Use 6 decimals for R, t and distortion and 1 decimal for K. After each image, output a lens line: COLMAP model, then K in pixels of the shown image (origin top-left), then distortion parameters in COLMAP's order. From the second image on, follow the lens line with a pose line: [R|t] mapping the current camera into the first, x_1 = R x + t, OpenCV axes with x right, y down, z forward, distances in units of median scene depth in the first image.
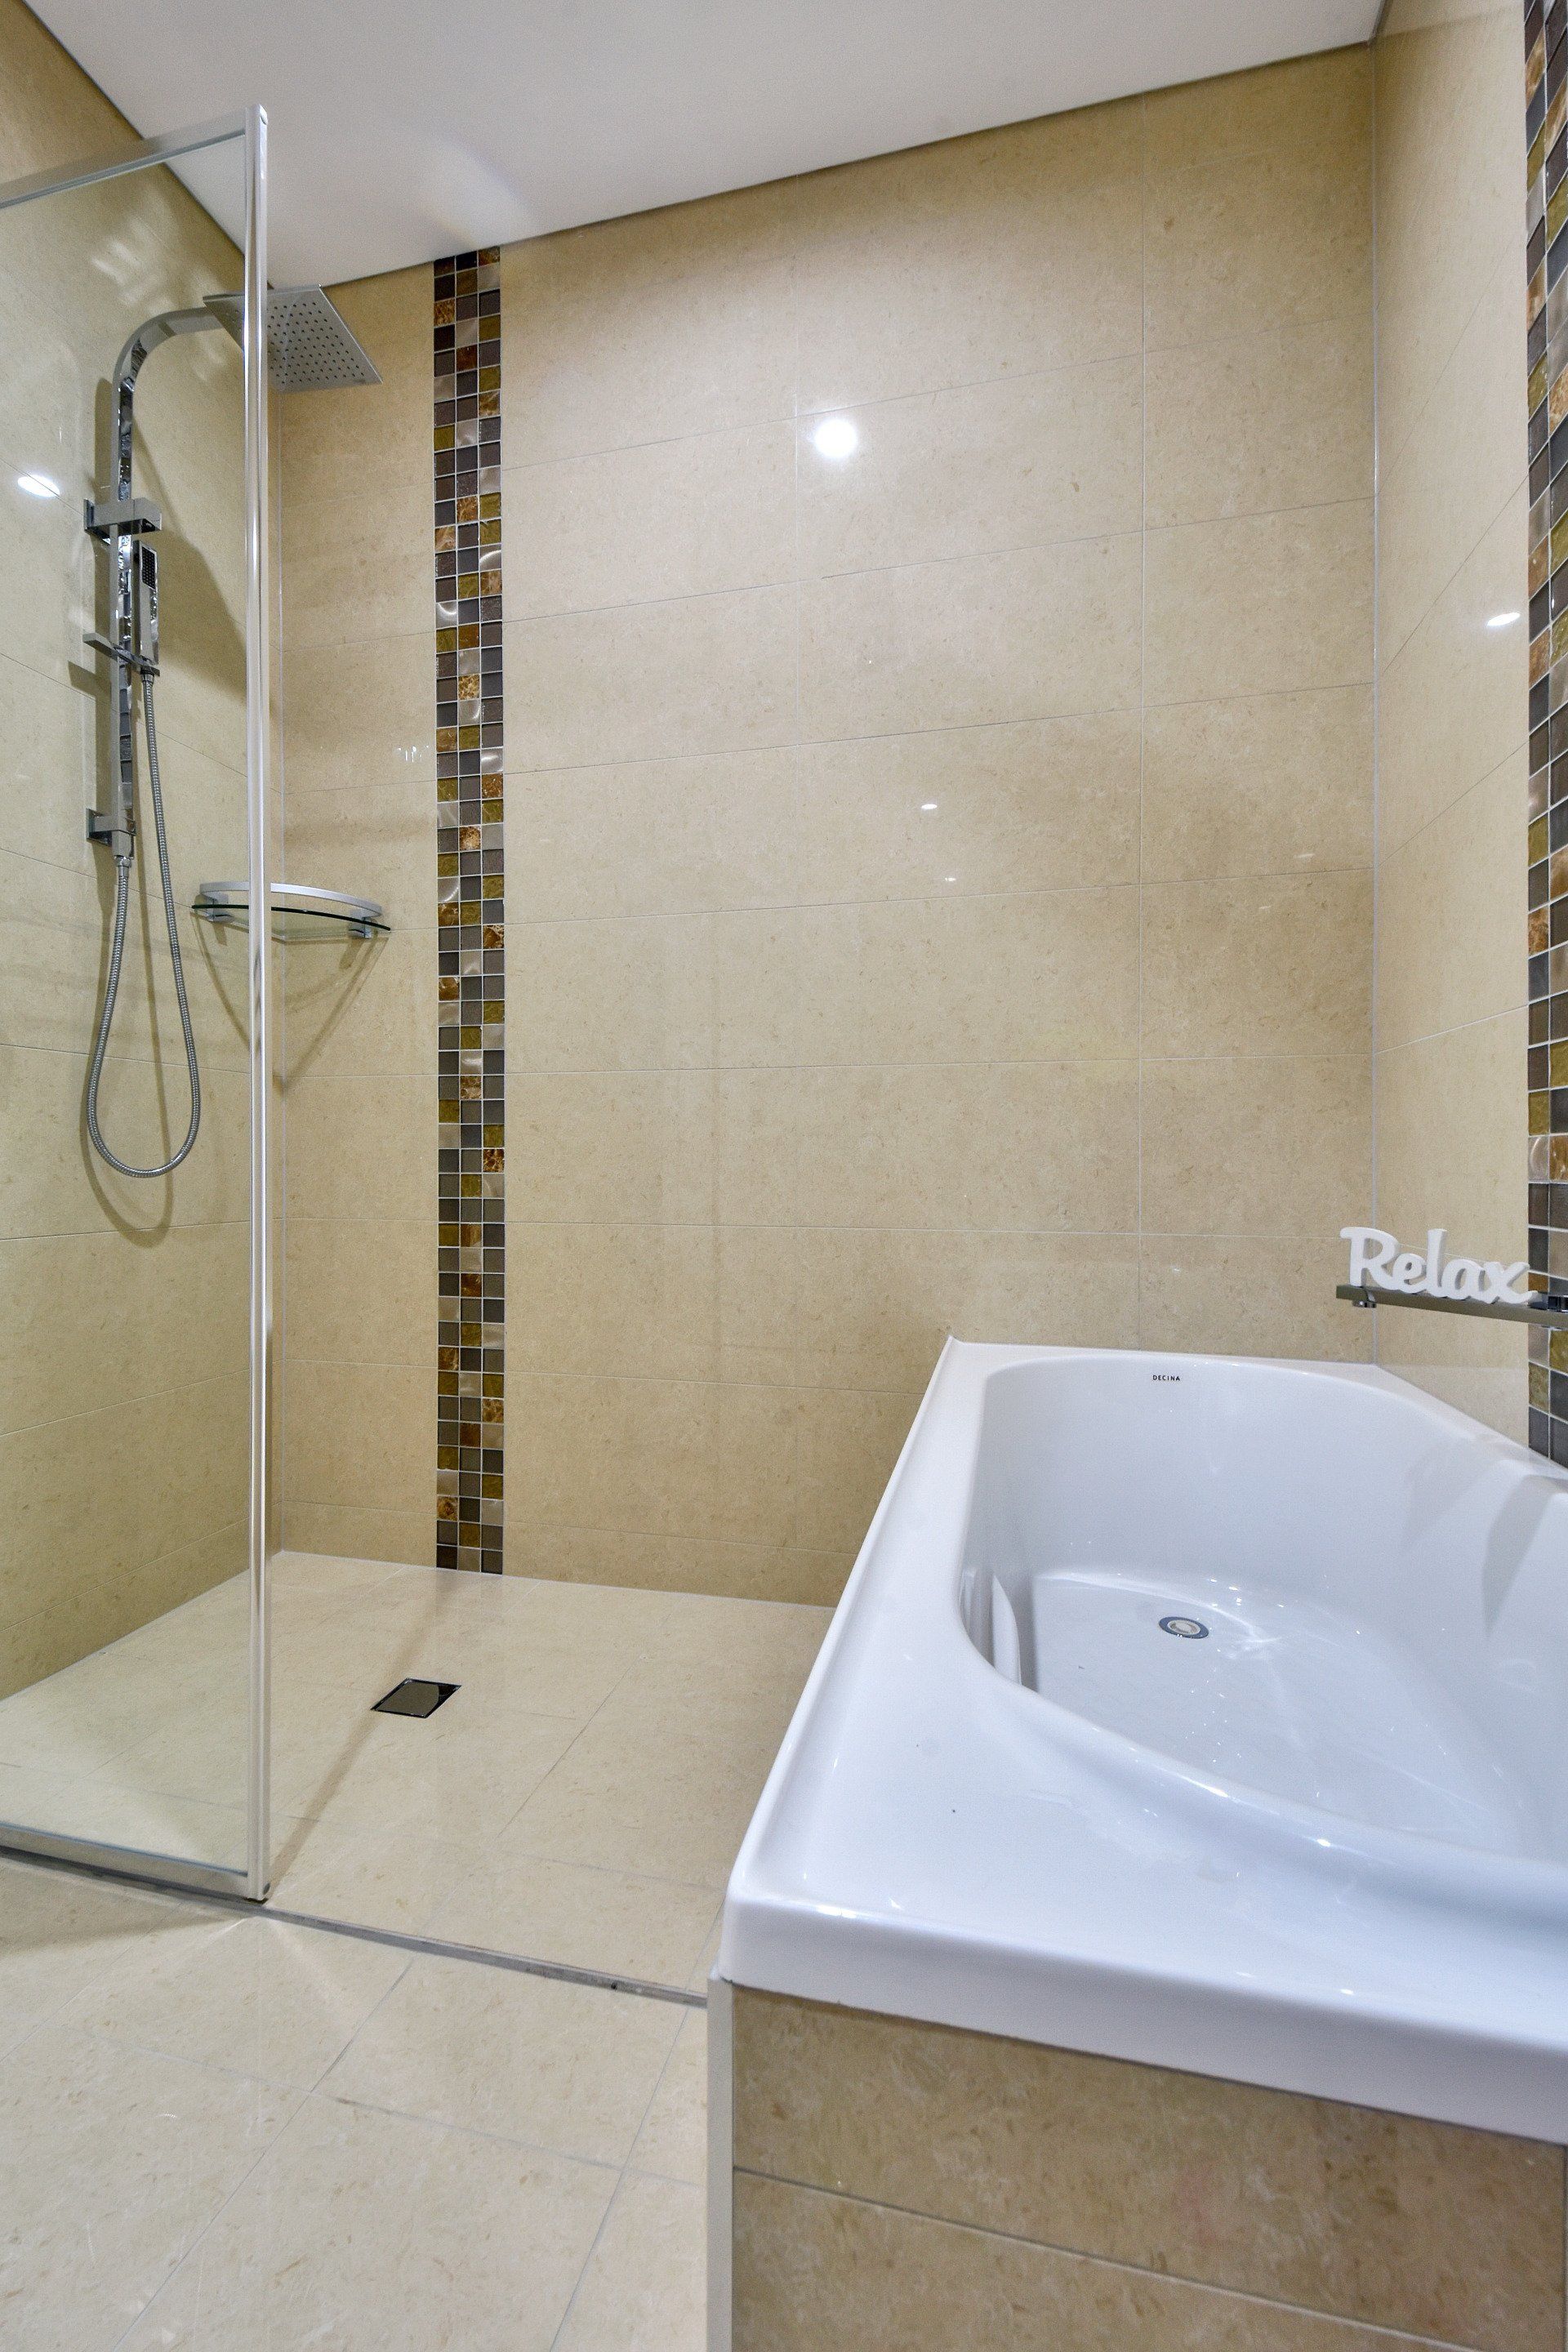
lens RADIAL K [[1027.7, 0, 784.0], [0, 1027.7, 1176.0], [0, 0, 1]] dist [0.037983, -0.016892]
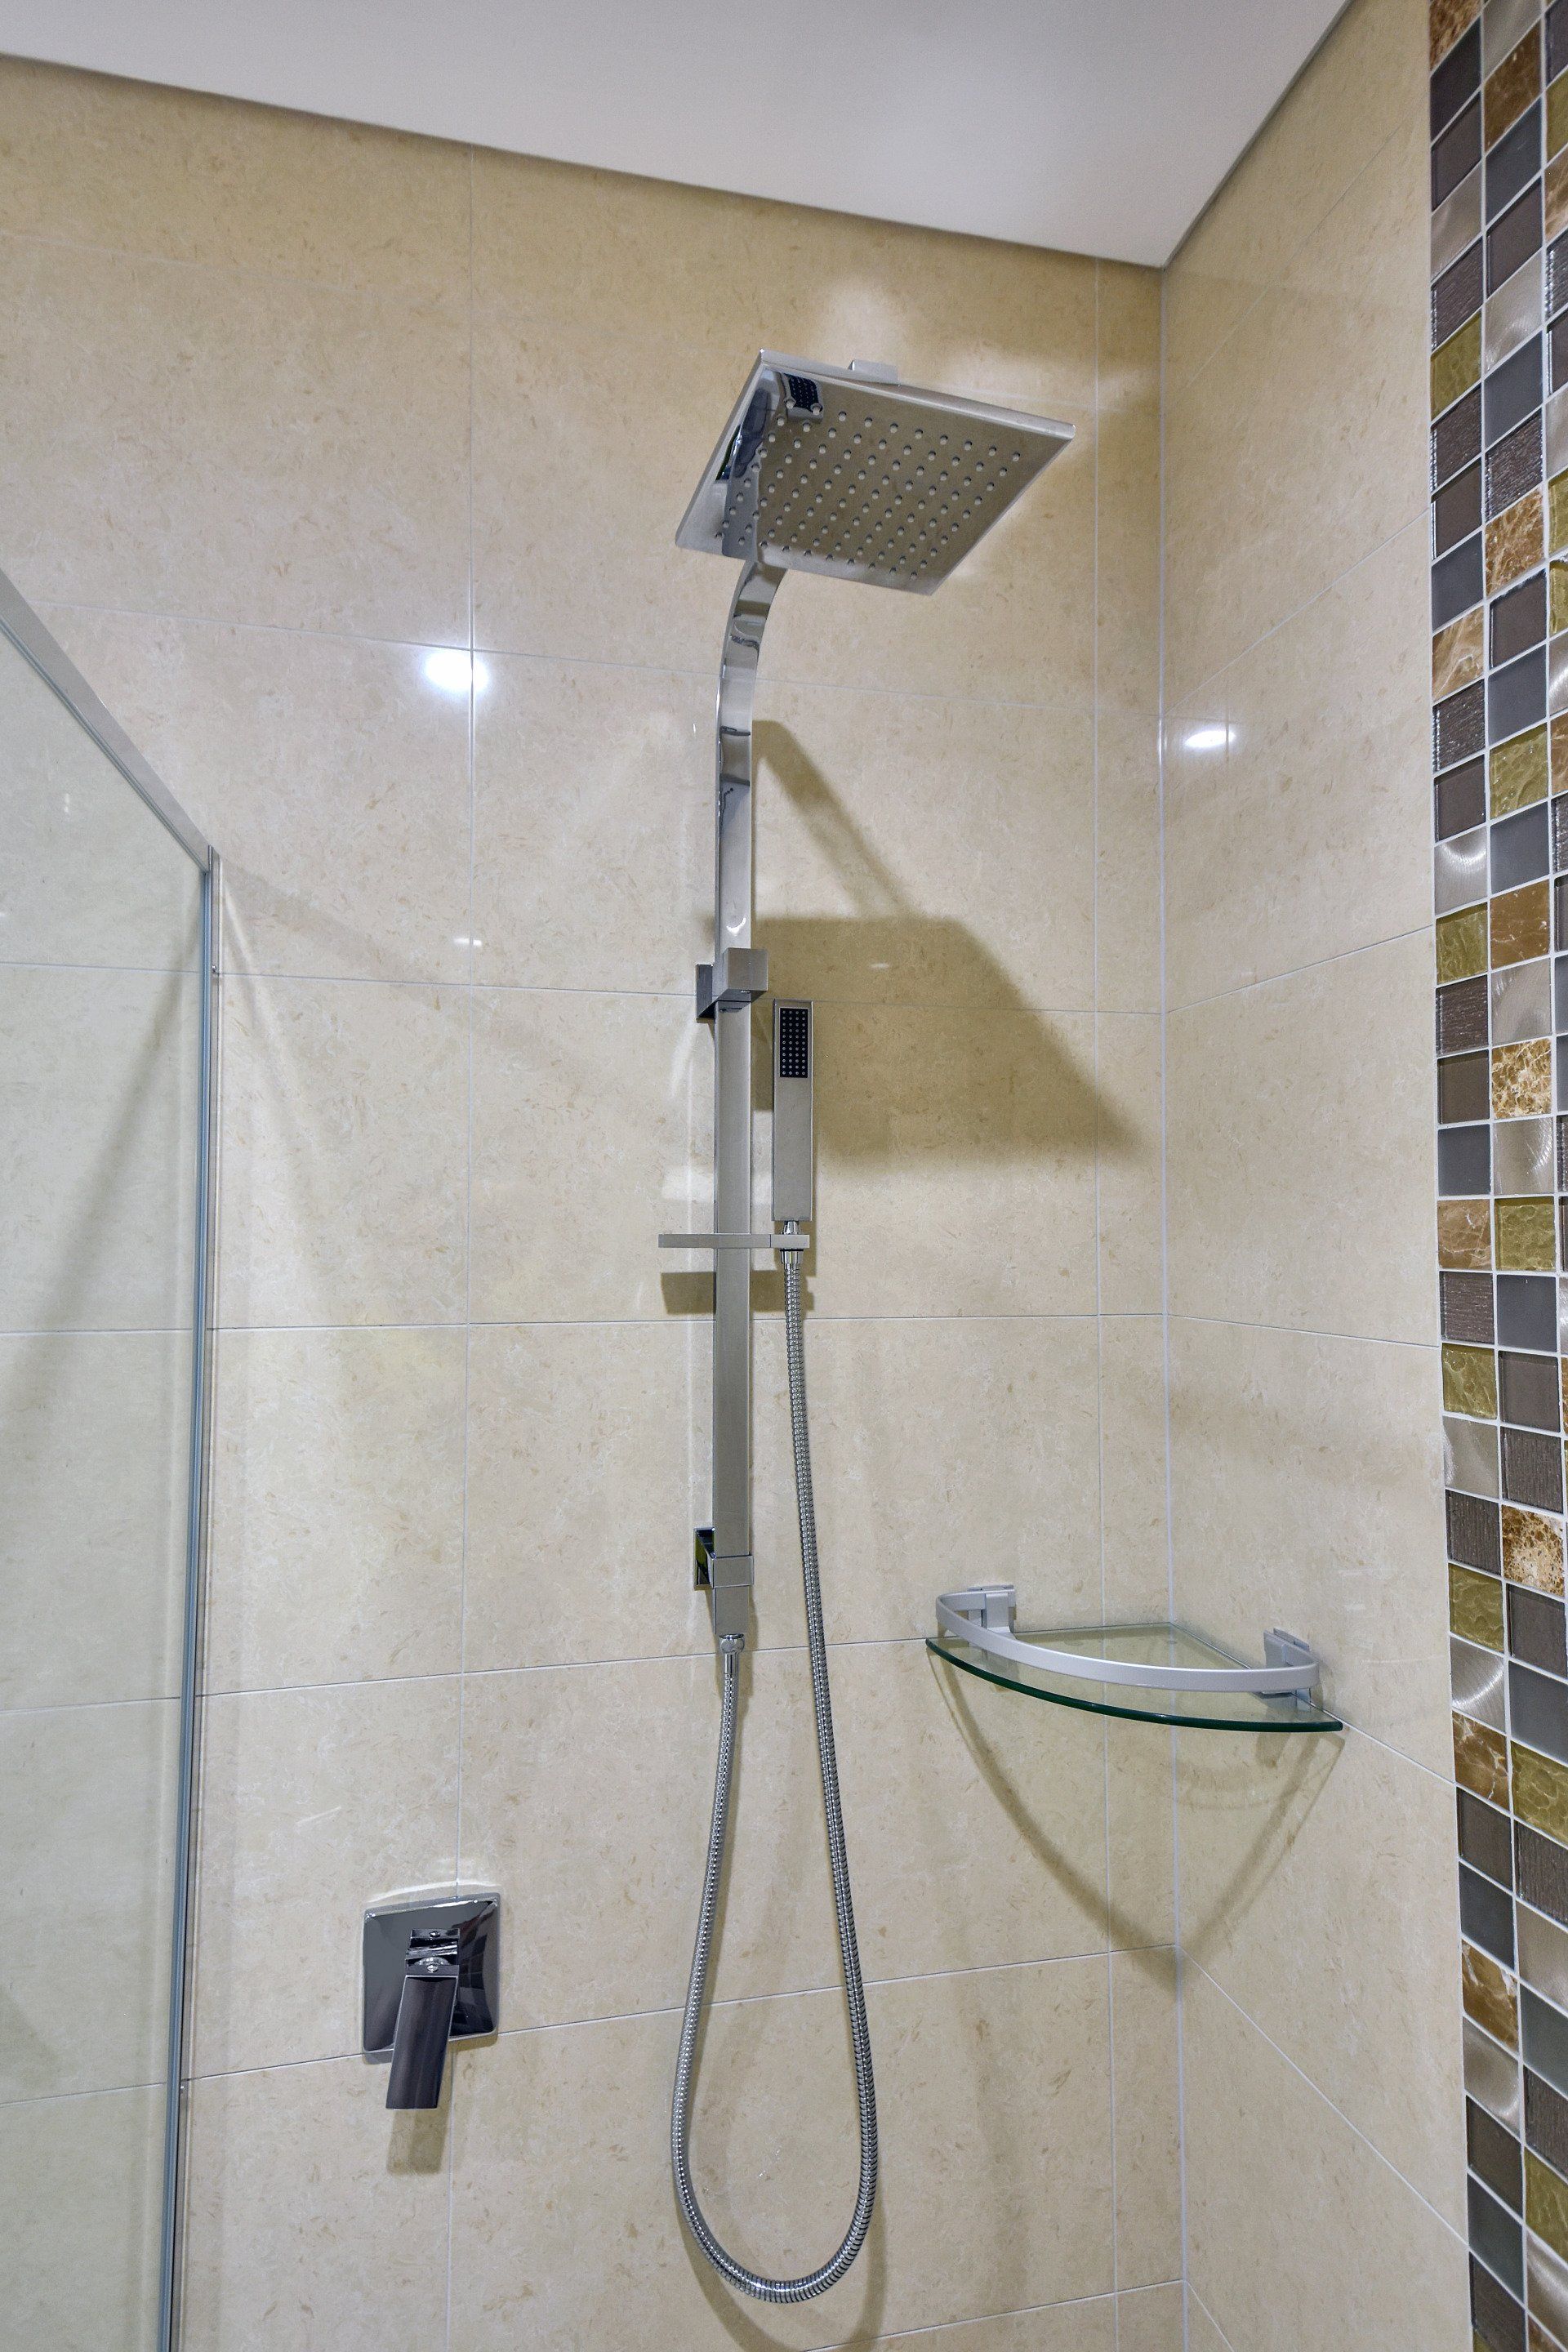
lens RADIAL K [[1273.6, 0, 784.0], [0, 1273.6, 1176.0], [0, 0, 1]] dist [0.074915, -0.038458]
pose [[0.440741, -0.028456, -0.897183, -0.045805], [-0.014044, 0.999156, -0.038589, -0.421866], [0.897524, 0.029608, 0.439970, 0.620906]]
